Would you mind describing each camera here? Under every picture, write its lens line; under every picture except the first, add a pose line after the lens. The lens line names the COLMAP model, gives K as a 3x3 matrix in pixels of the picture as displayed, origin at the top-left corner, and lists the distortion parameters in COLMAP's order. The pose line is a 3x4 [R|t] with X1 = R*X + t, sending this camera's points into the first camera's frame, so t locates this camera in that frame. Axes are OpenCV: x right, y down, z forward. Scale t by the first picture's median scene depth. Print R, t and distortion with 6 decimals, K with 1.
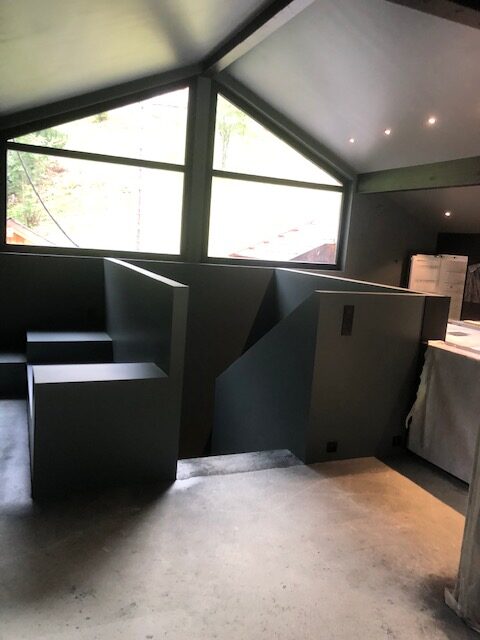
lens RADIAL K [[518.4, 0, 239.8], [0, 518.4, 319.3], [0, 0, 1]] dist [0.036105, -0.073343]
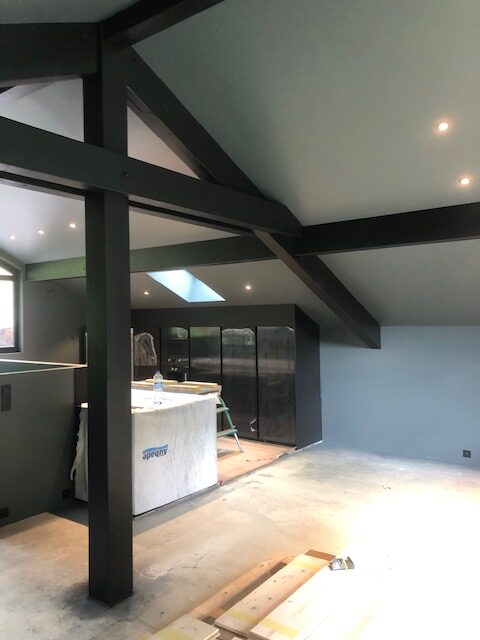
lens RADIAL K [[518.4, 0, 239.8], [0, 518.4, 319.3], [0, 0, 1]] dist [0.036105, -0.073343]
pose [[0.854802, -0.083886, 0.512129, 0.071028], [0.153310, 0.983623, -0.094777, 0.019026], [-0.495791, 0.159530, 0.853663, -0.271518]]
